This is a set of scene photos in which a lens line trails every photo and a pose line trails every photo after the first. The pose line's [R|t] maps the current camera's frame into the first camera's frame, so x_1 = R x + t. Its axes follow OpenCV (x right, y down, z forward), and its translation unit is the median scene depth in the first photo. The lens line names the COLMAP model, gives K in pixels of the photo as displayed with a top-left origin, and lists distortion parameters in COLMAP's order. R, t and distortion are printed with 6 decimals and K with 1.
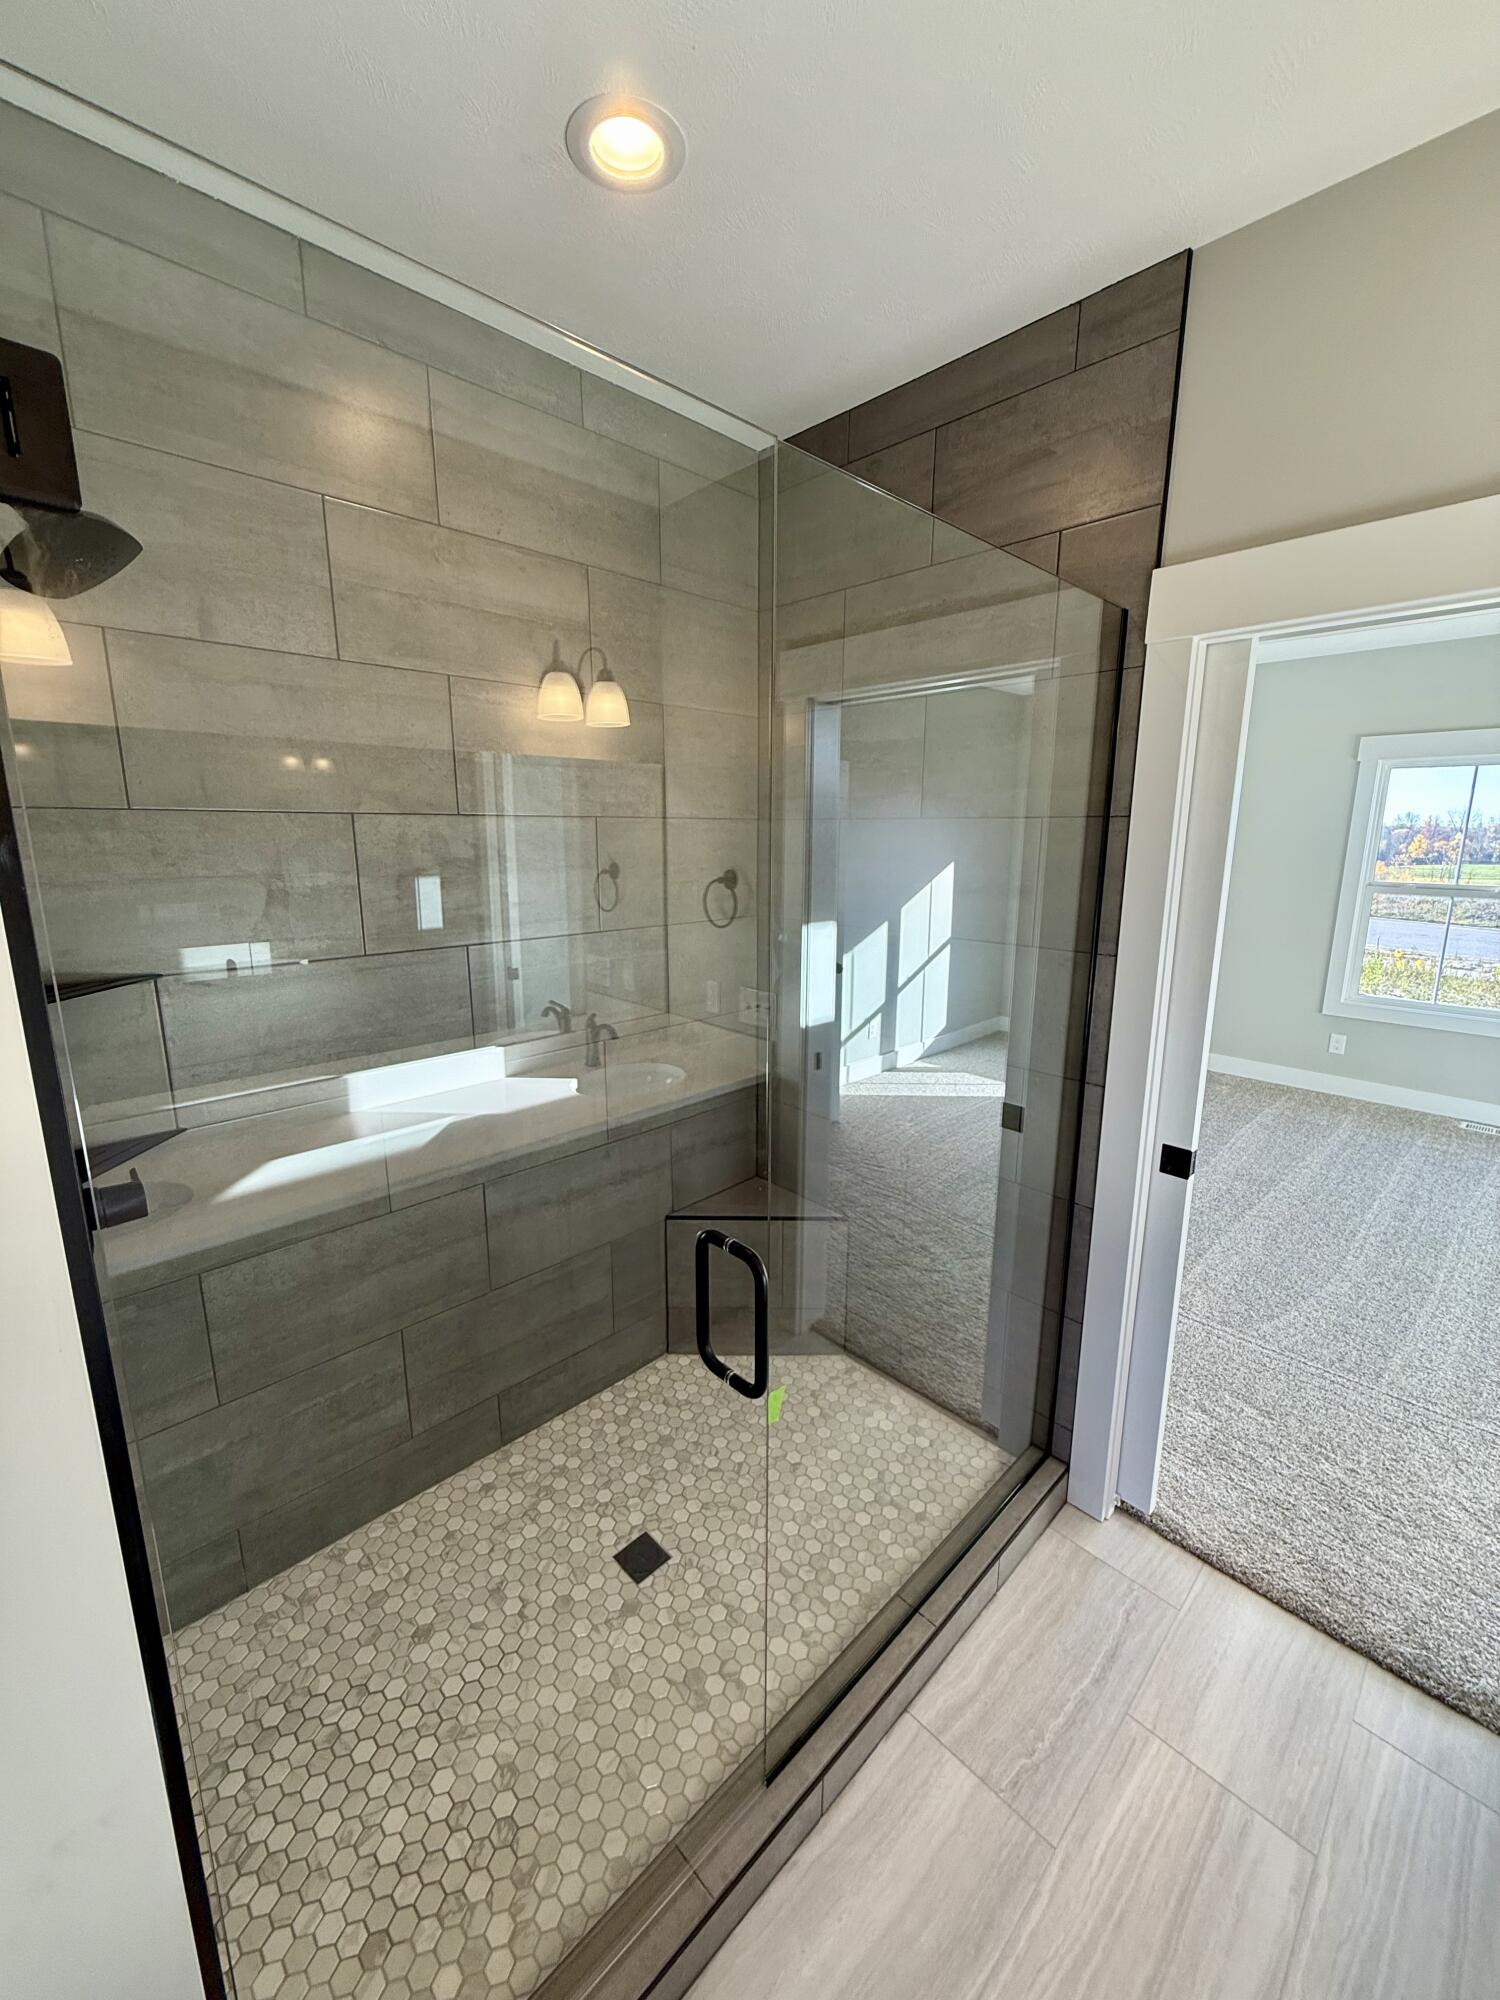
lens RADIAL K [[792.2, 0, 754.7], [0, 792.2, 998.5], [0, 0, 1]] dist [-0.000379, 0.000339]
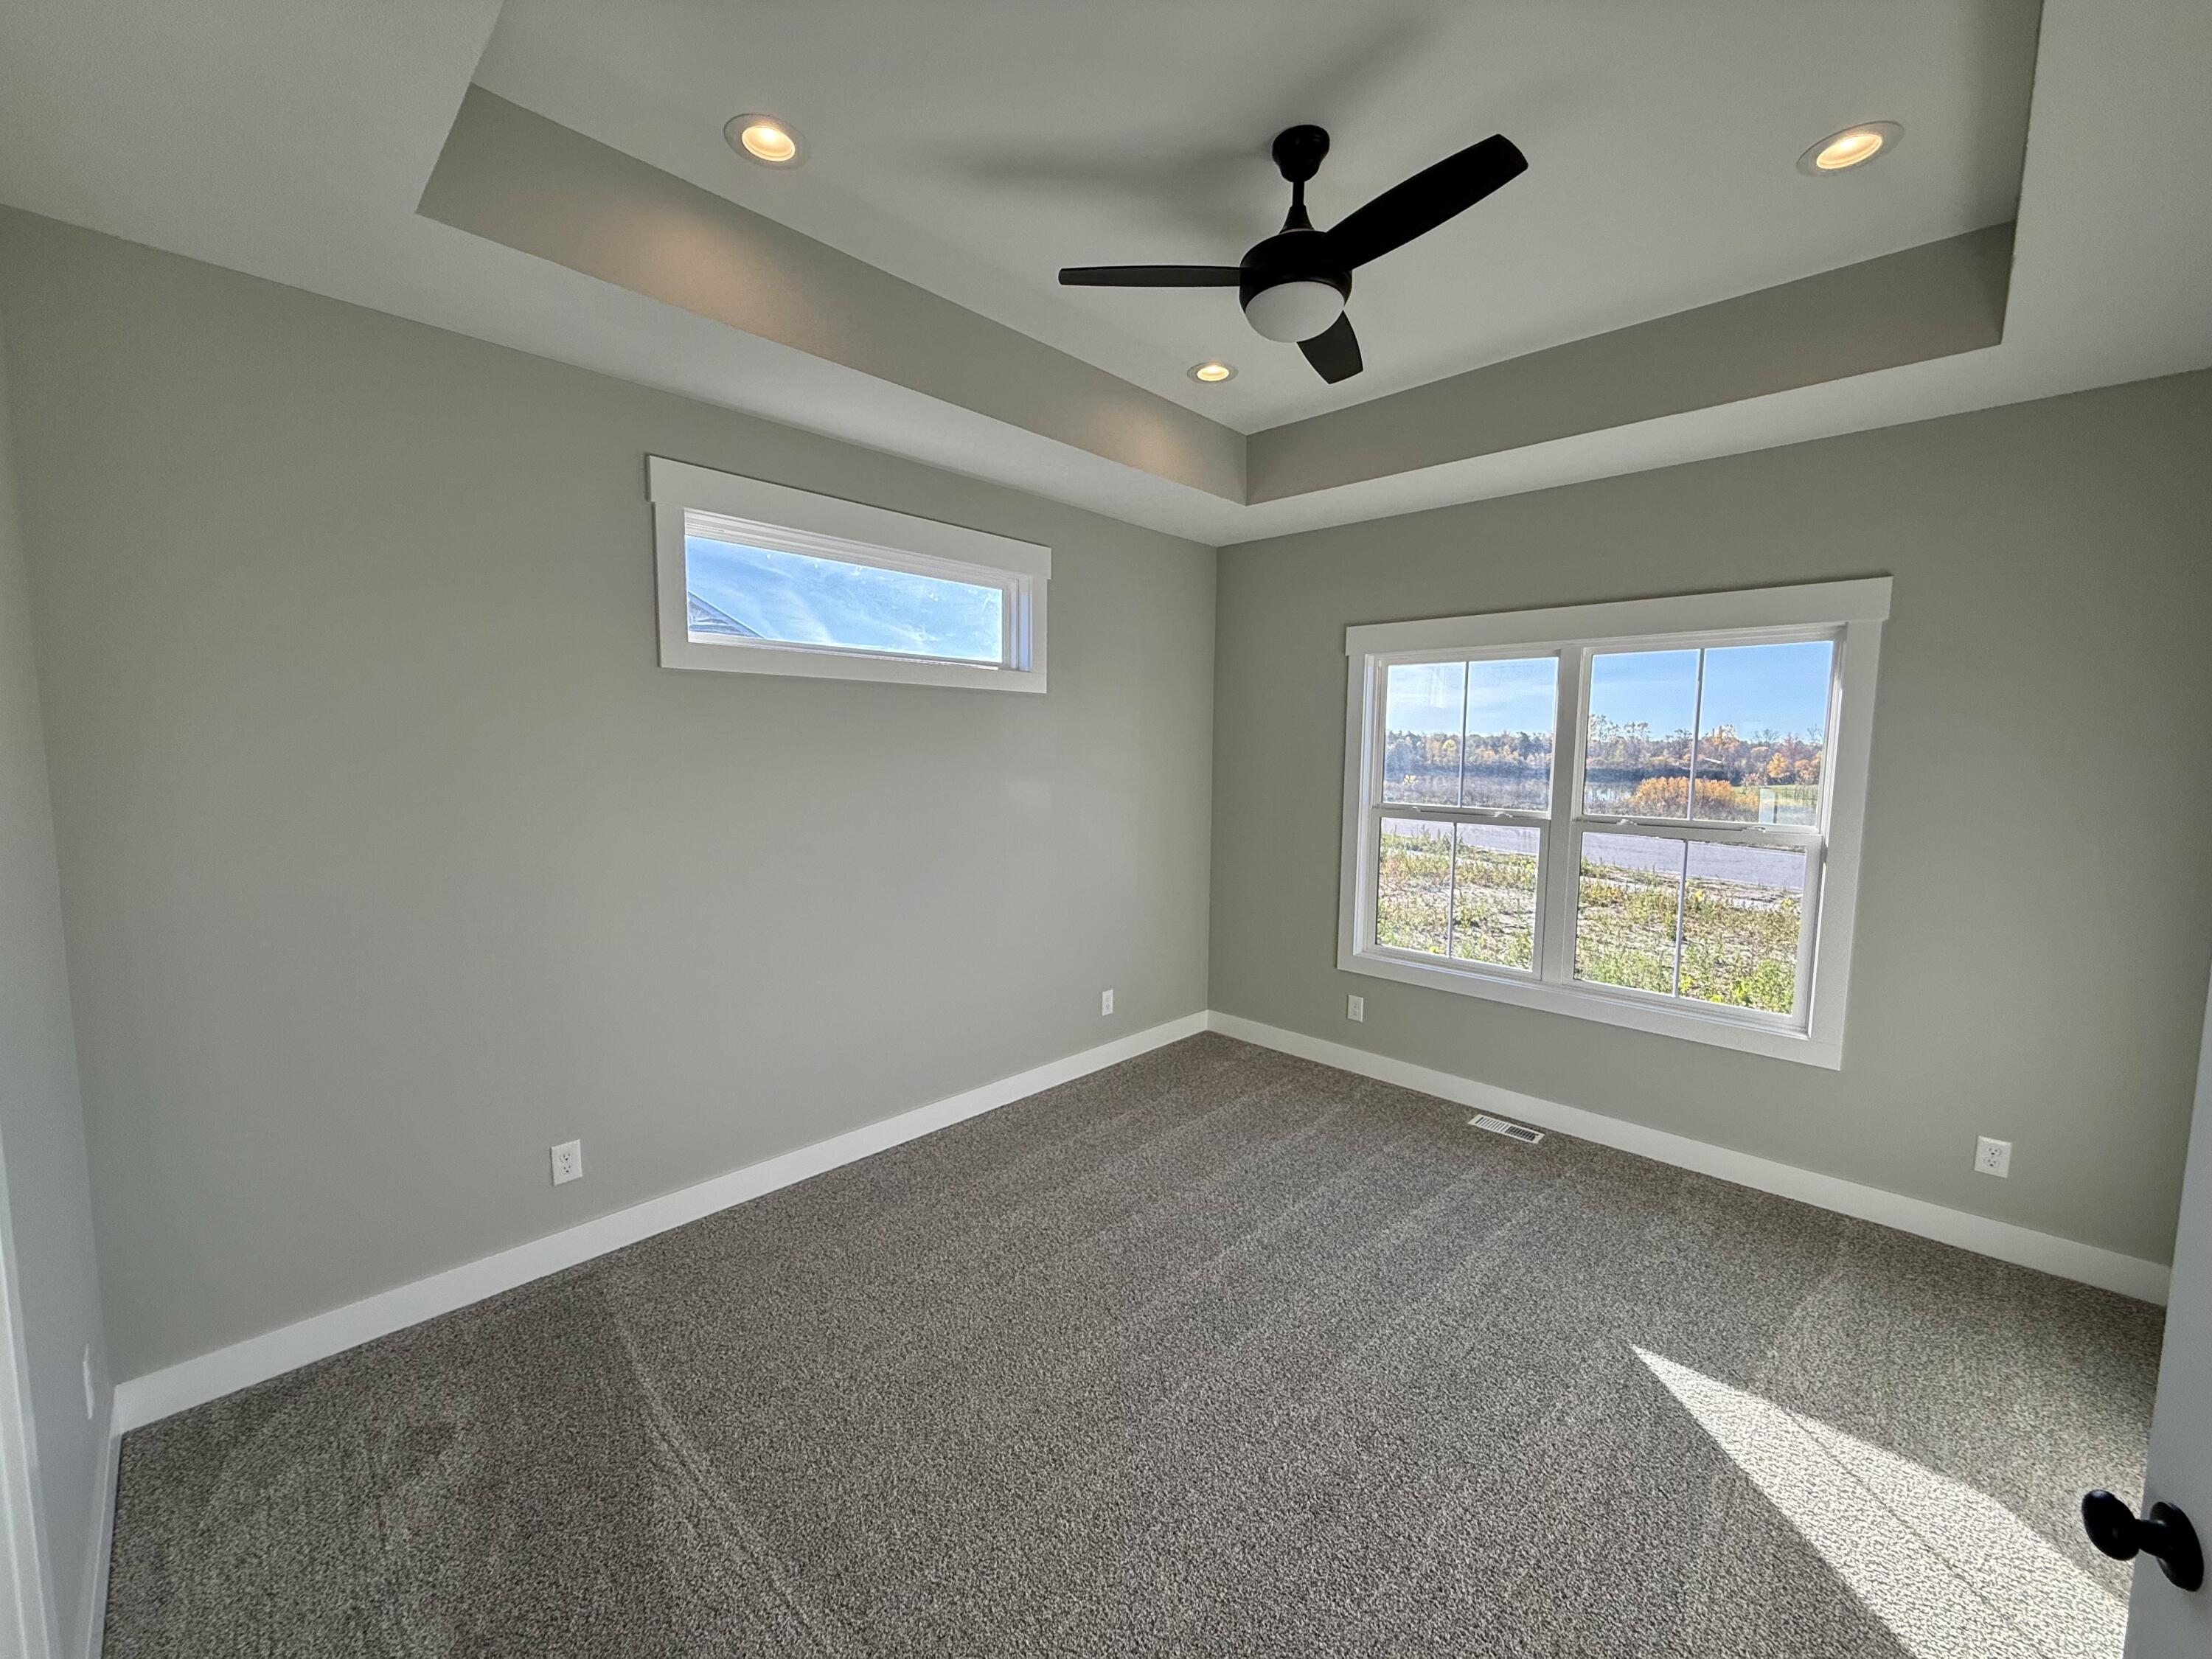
lens RADIAL K [[876.2, 0, 1117.5], [0, 876.2, 830.0], [0, 0, 1]] dist [-0.000379, 0.000339]
pose [[0.999441, 0.003383, 0.033256, 0.497956], [0.000348, 0.993761, -0.111530, -0.022188], [-0.033426, 0.111479, 0.993204, 0.136358]]
